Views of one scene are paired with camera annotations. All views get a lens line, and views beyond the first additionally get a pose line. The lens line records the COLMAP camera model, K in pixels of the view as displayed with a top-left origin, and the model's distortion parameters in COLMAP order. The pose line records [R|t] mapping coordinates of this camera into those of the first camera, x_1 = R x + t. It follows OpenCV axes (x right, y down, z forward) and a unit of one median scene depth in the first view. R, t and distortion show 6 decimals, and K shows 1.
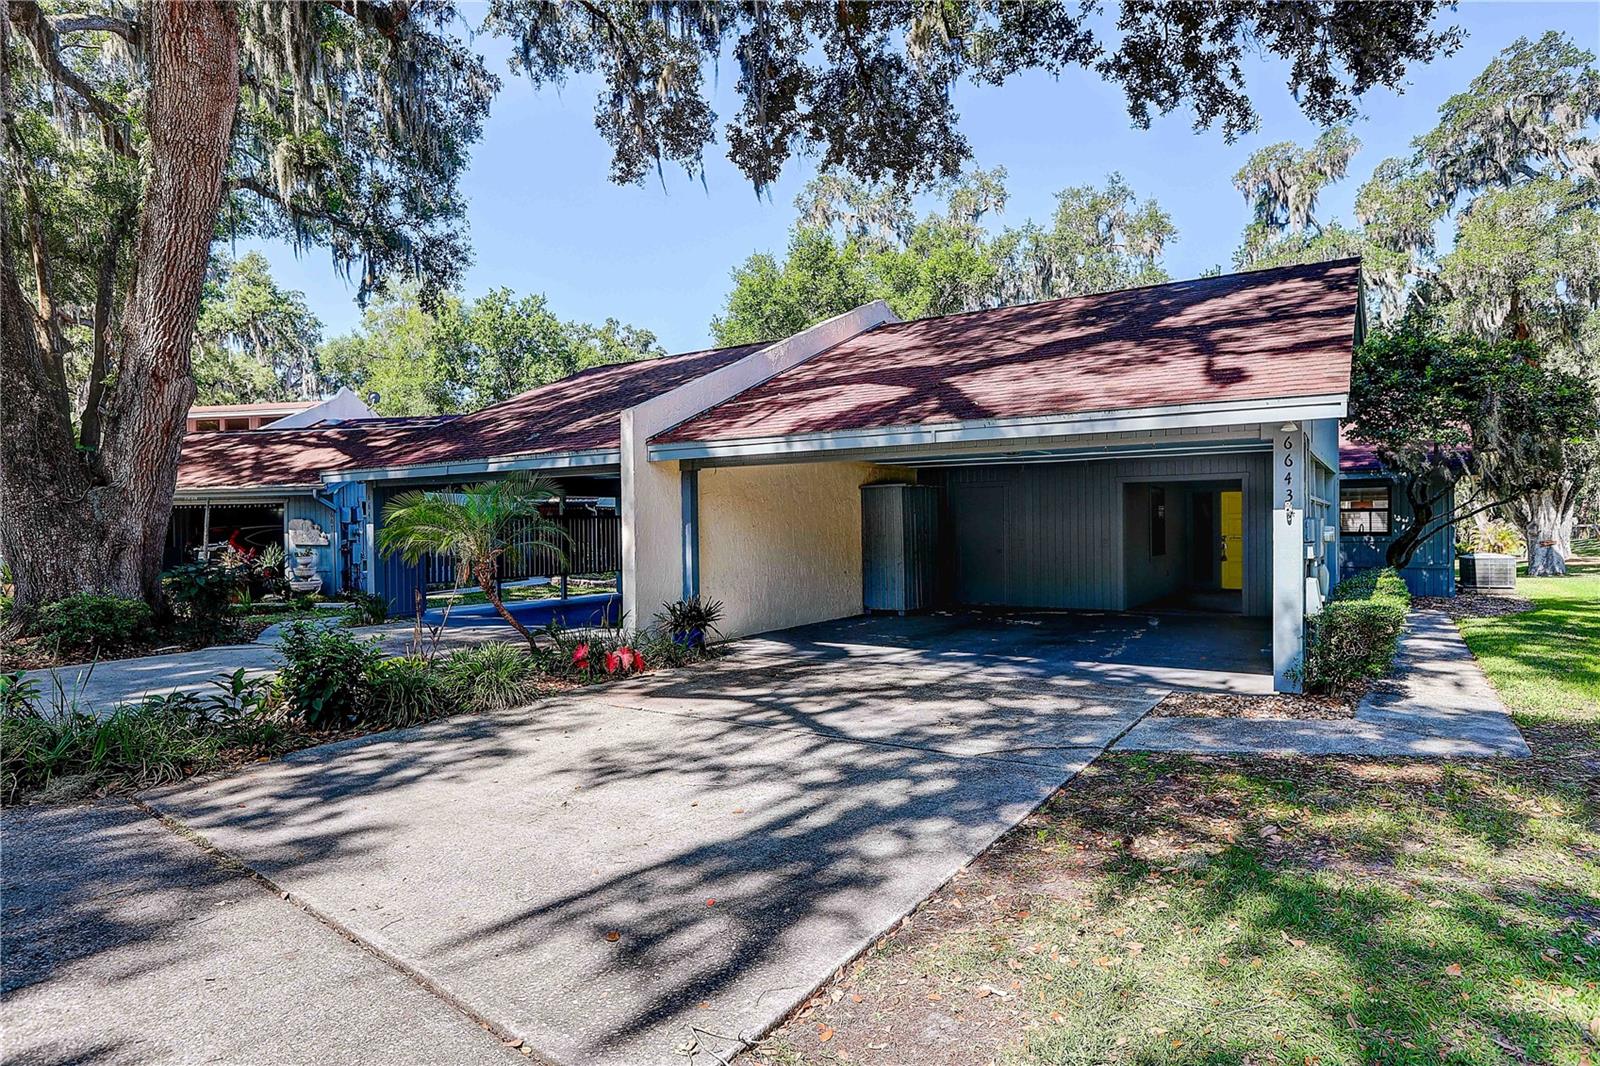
lens RADIAL K [[988.7, 0, 793.7], [0, 988.7, 543.4], [0, 0, 1]] dist [-0.024033, 0.023639]
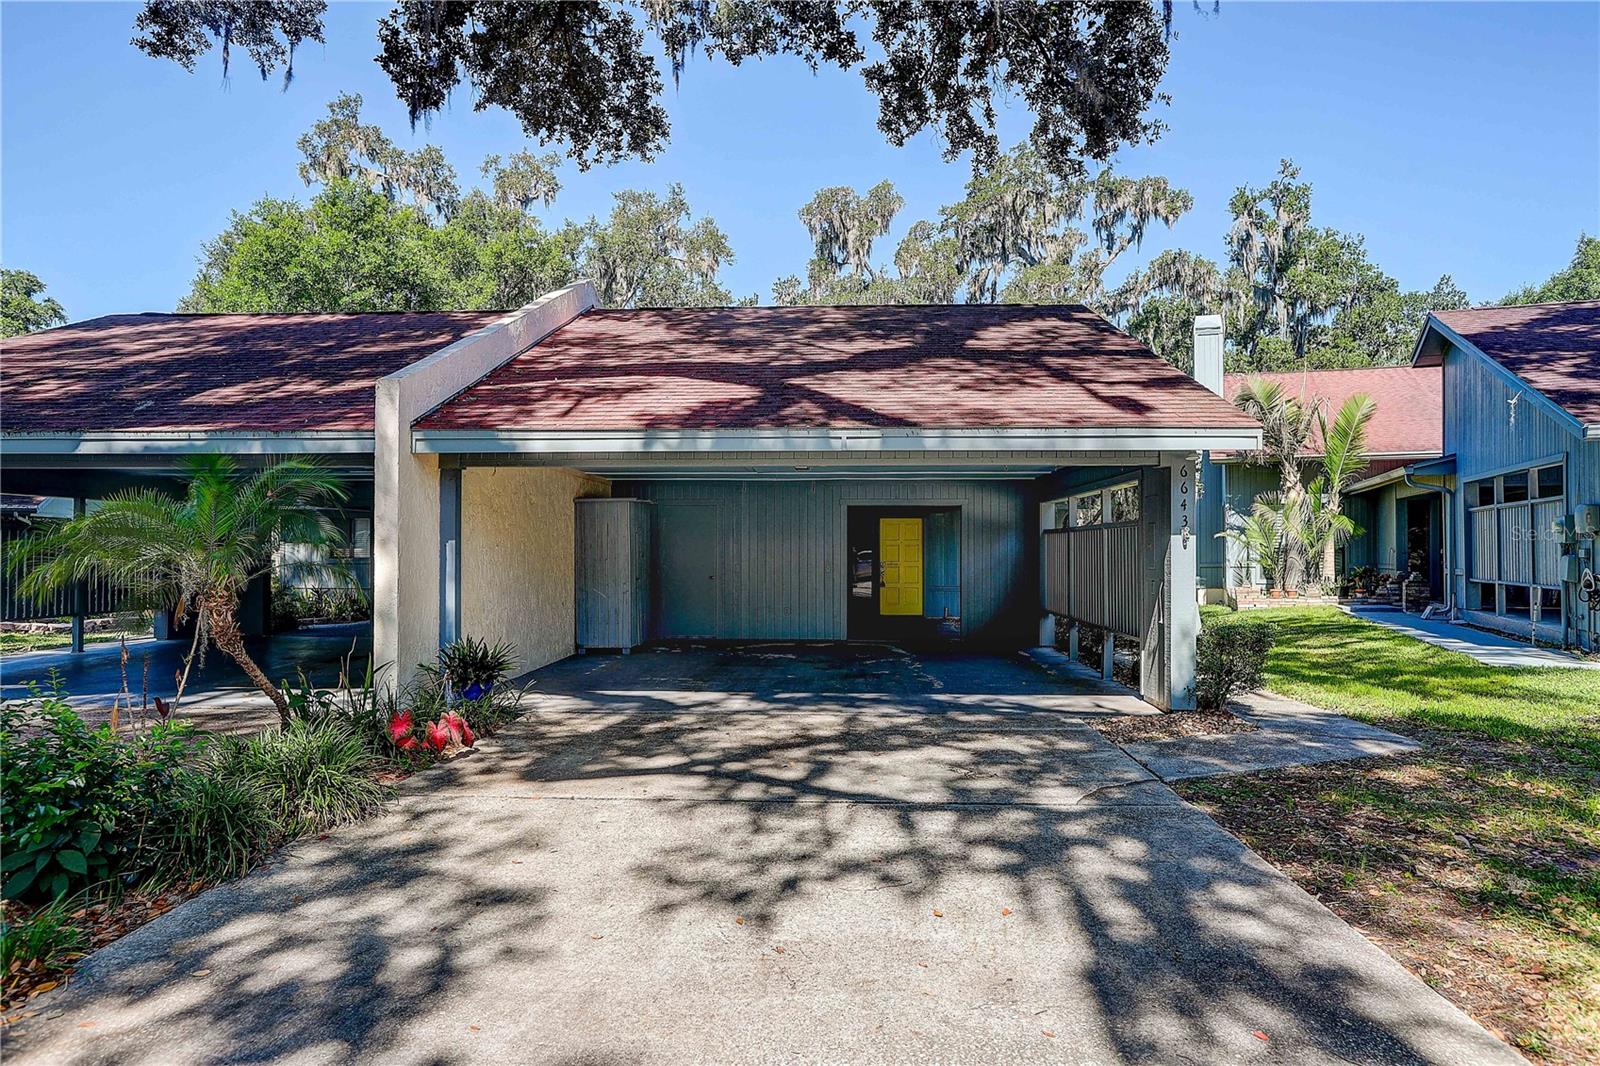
lens RADIAL K [[1048.8, 0, 800.2], [0, 1048.8, 538.1], [0, 0, 1]] dist [-0.014459, 0.009057]
pose [[0.836493, 0.015595, 0.547755, -0.290142], [0.000866, 0.999556, -0.029781, 0.001433], [-0.547976, 0.025386, 0.836108, 0.187289]]
